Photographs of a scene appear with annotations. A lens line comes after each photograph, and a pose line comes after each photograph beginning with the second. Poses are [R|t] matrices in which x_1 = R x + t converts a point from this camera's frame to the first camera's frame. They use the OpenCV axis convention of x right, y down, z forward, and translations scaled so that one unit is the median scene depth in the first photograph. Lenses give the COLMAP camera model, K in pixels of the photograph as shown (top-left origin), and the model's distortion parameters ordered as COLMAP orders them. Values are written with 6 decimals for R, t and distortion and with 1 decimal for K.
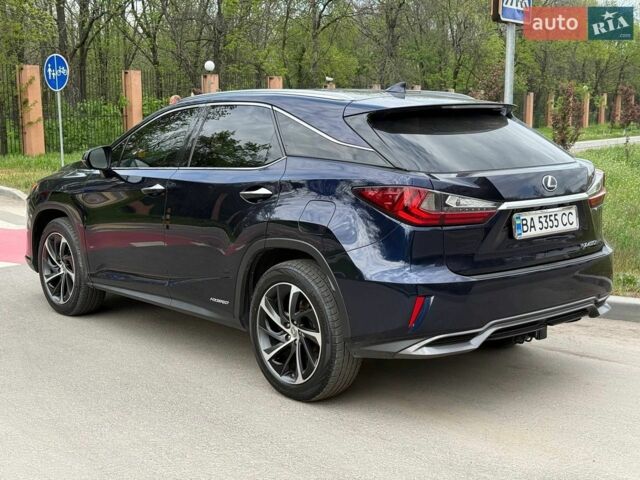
lens RADIAL K [[900.8, 0, 319.6], [0, 900.8, 254.7], [0, 0, 1]] dist [0.243220, -0.643454]
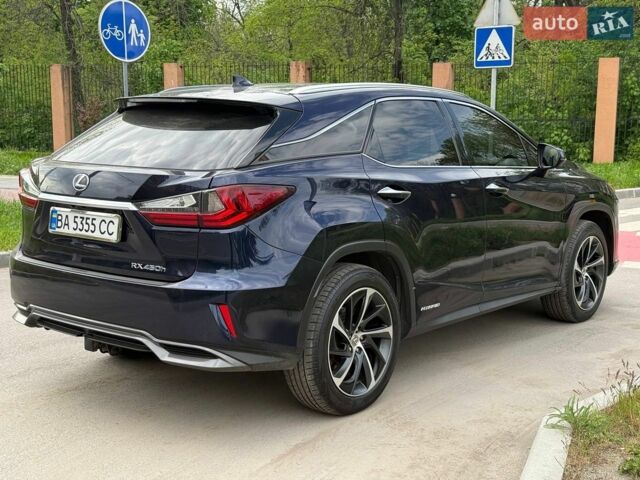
lens RADIAL K [[900.8, 0, 319.6], [0, 900.8, 254.7], [0, 0, 1]] dist [0.243220, -0.643454]
pose [[0.150066, 0.163268, -0.975102, 1.168390], [-0.162063, 0.976992, 0.138643, -0.169185], [0.975303, 0.137222, 0.173073, 1.052880]]
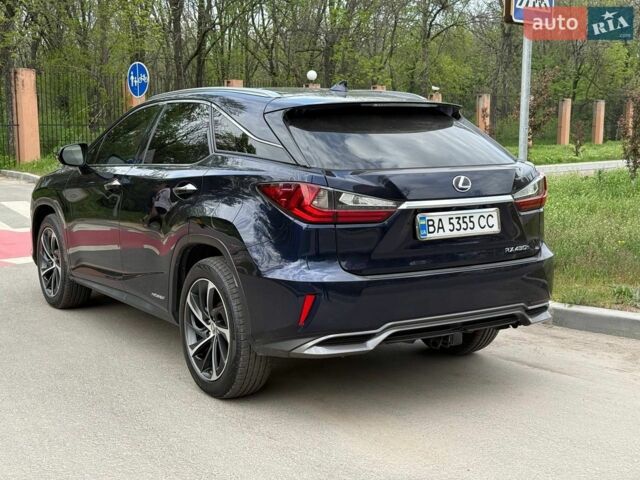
lens RADIAL K [[900.8, 0, 319.6], [0, 900.8, 254.7], [0, 0, 1]] dist [0.243220, -0.643454]
pose [[0.990785, 0.028360, -0.132440, 0.224746], [-0.029865, 0.999510, -0.009395, 0.010452], [0.132109, 0.013264, 0.991146, 0.023668]]
